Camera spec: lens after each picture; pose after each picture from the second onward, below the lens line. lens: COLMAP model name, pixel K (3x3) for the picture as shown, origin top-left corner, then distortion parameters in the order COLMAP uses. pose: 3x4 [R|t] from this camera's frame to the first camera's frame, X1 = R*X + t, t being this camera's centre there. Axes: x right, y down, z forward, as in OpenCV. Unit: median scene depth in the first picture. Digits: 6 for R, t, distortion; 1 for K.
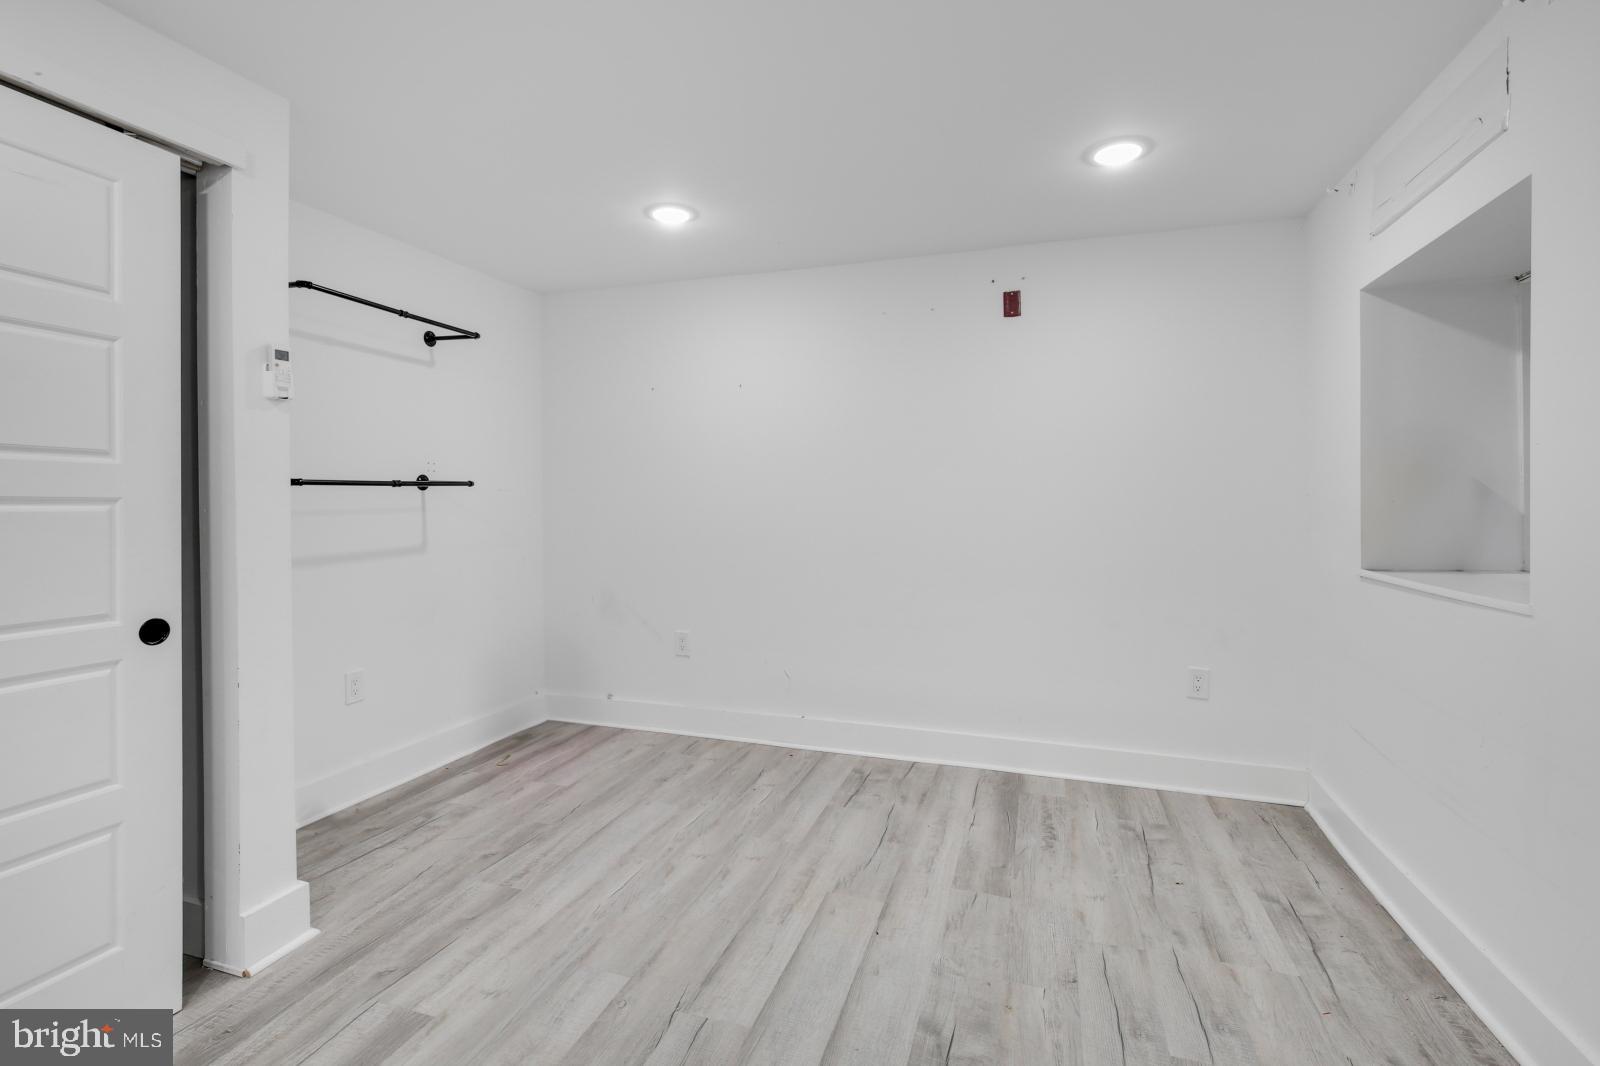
lens RADIAL K [[746.0, 0, 800.1], [0, 746.0, 491.7], [0, 0, 1]] dist [-0.004540, 0.000744]
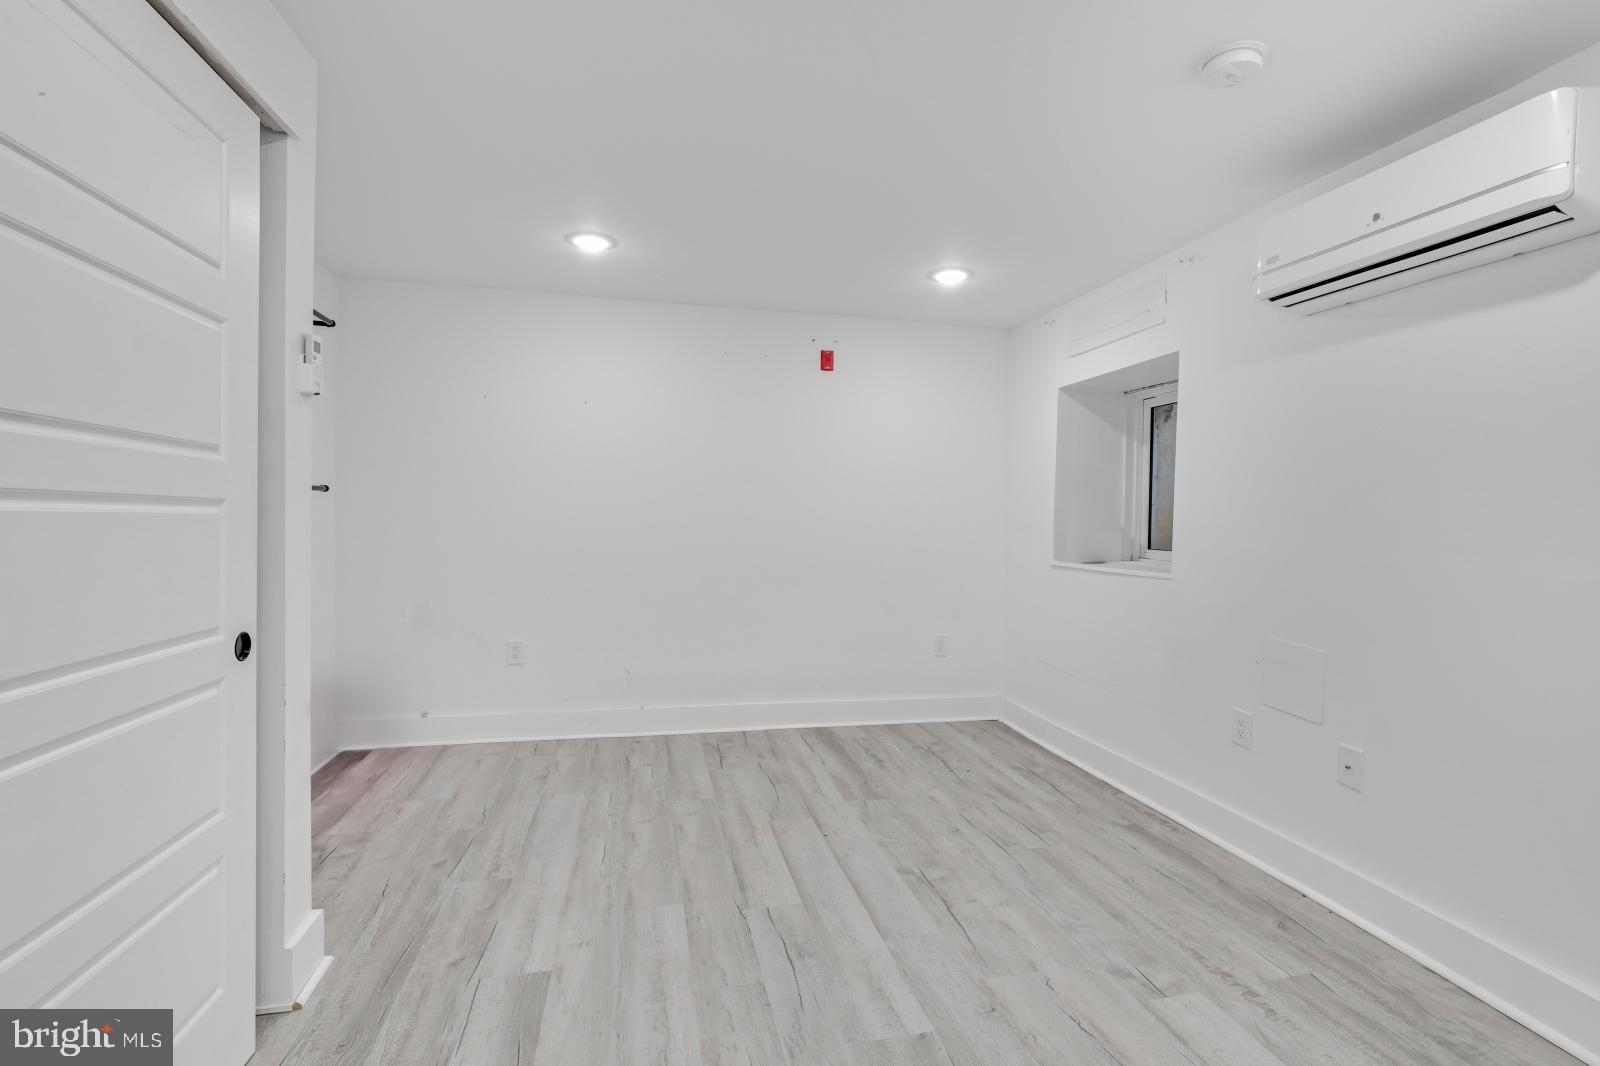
lens RADIAL K [[747.1, 0, 806.0], [0, 747.1, 523.8], [0, 0, 1]] dist [-0.008001, -0.000304]
pose [[0.851197, 0.008678, 0.524774, -0.556030], [-0.021327, 0.999609, 0.018063, 0.005032], [-0.524412, -0.026567, 0.851050, -0.098811]]
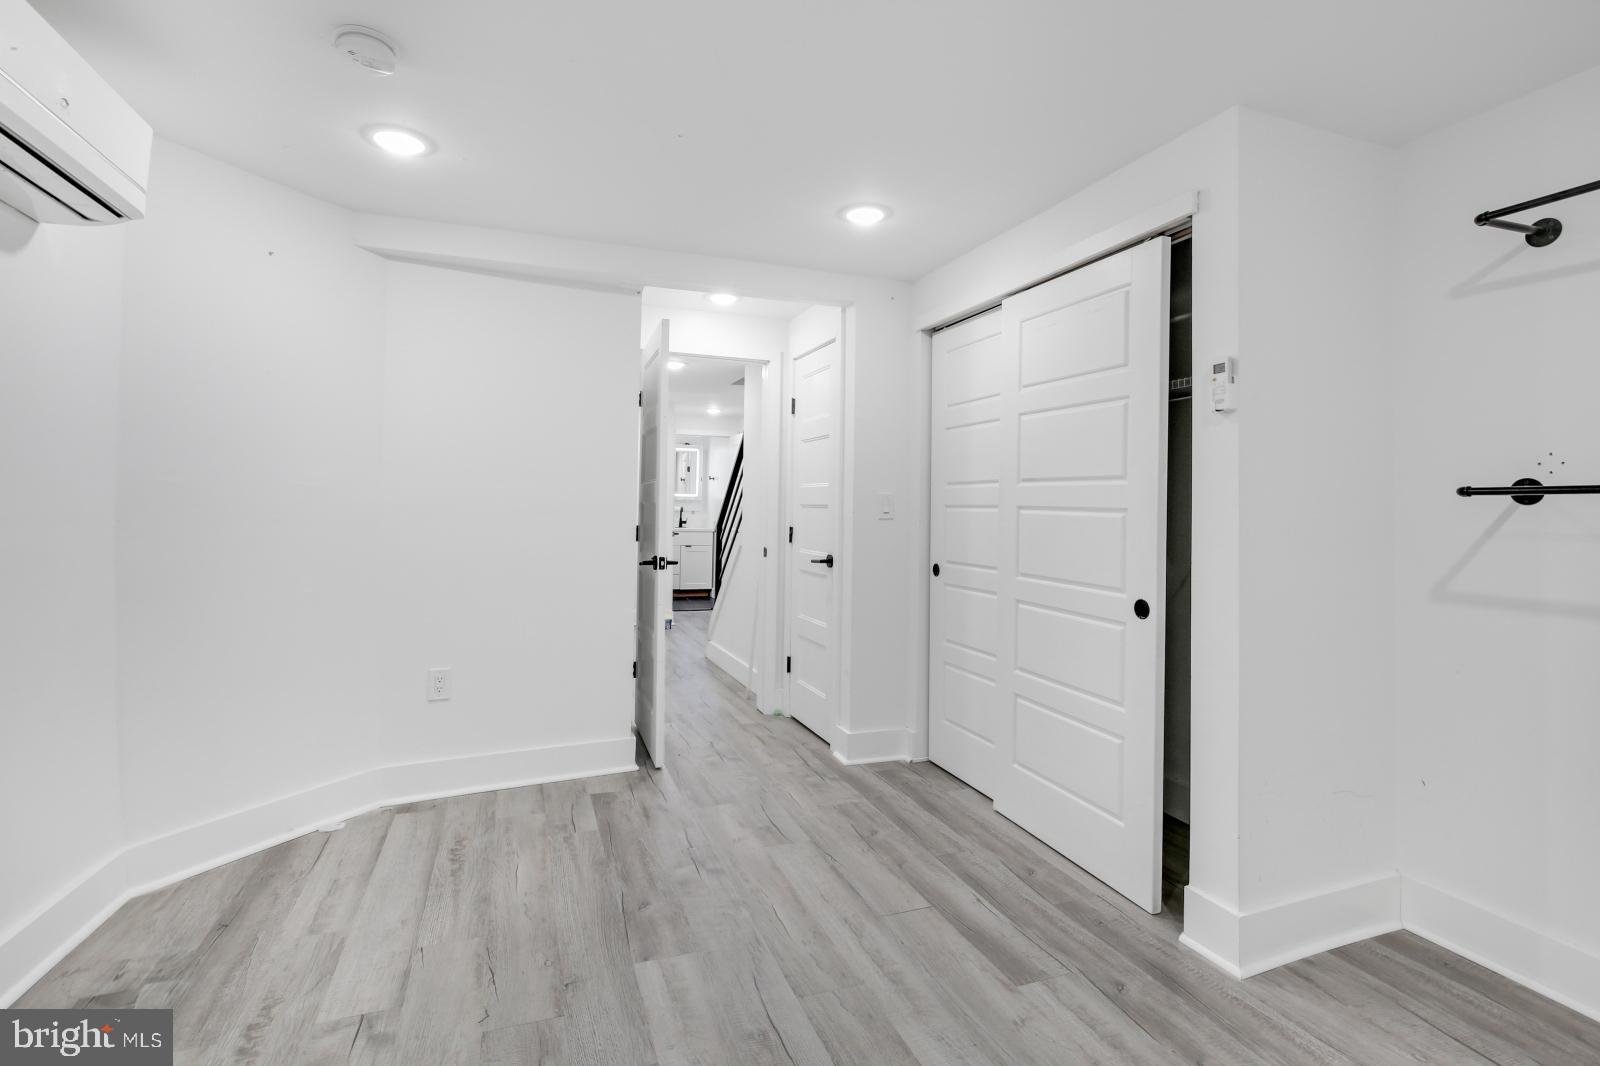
lens RADIAL K [[746.0, 0, 800.1], [0, 746.0, 491.7], [0, 0, 1]] dist [-0.004540, 0.000744]
pose [[-0.771343, -0.020366, -0.636094, 0.332883], [-0.011203, 0.999767, -0.018426, 0.007694], [0.636321, -0.007086, -0.771392, 1.201100]]
